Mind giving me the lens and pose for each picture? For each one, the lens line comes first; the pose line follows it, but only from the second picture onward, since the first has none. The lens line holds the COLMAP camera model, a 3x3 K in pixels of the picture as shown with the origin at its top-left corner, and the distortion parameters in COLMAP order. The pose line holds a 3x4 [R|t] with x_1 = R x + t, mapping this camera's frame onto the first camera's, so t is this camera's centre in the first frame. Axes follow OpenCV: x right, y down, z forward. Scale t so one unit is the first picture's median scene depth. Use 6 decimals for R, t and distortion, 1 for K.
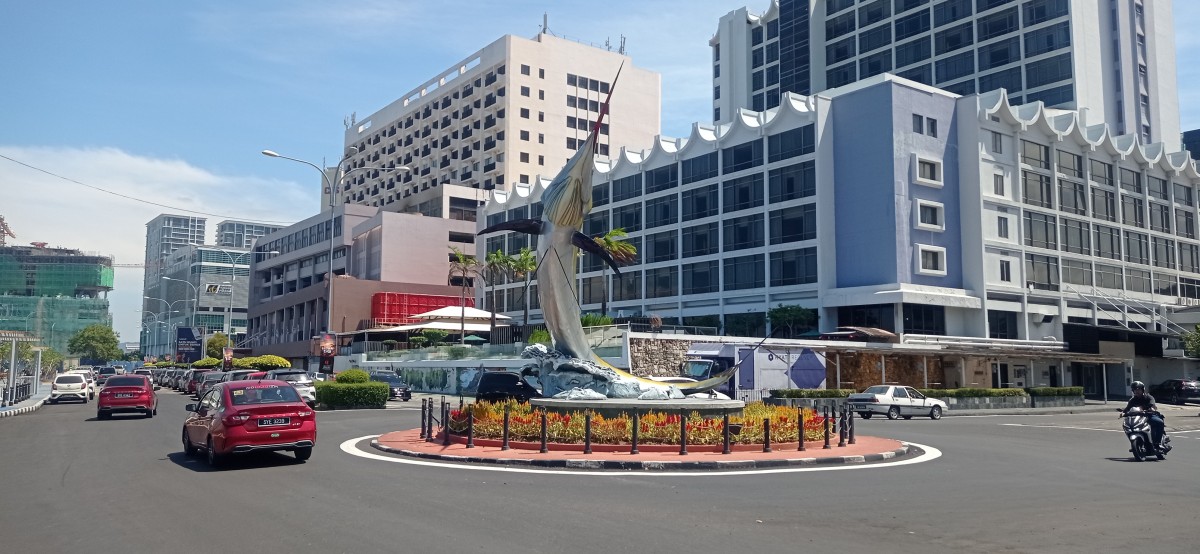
lens RADIAL K [[898.3, 0, 603.2], [0, 898.3, 276.2], [0, 0, 1]] dist [0.041072, -0.016149]
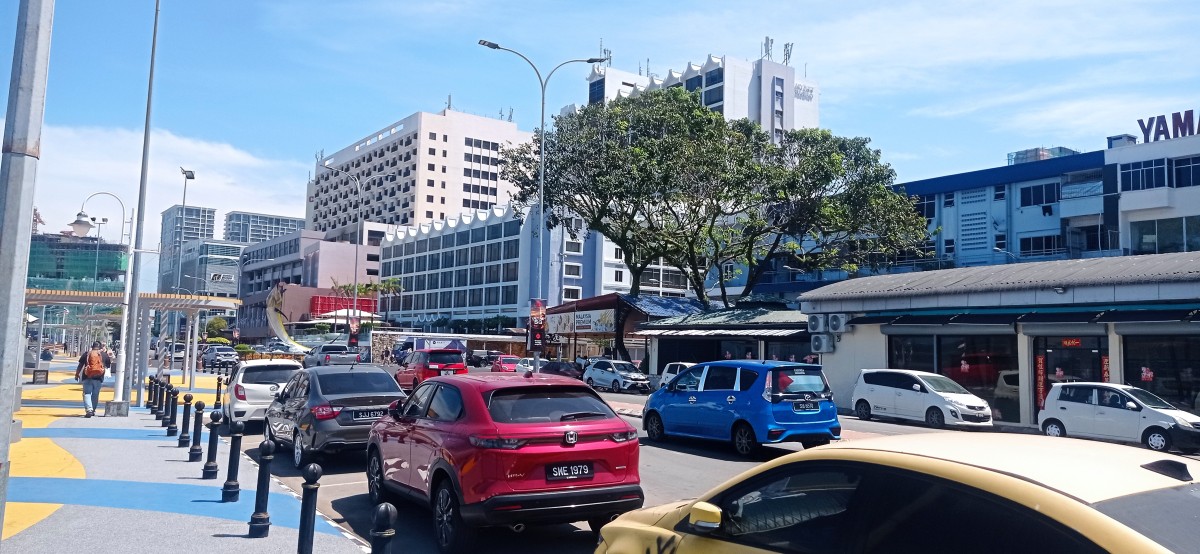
lens RADIAL K [[850.0, 0, 597.6], [0, 850.0, 276.2], [0, 0, 1]] dist [0.010410, 0.011123]
pose [[0.999792, 0.019371, 0.006403, 0.167378], [-0.019450, 0.999733, 0.012476, -0.032638], [-0.006160, -0.012598, 0.999902, -0.332082]]
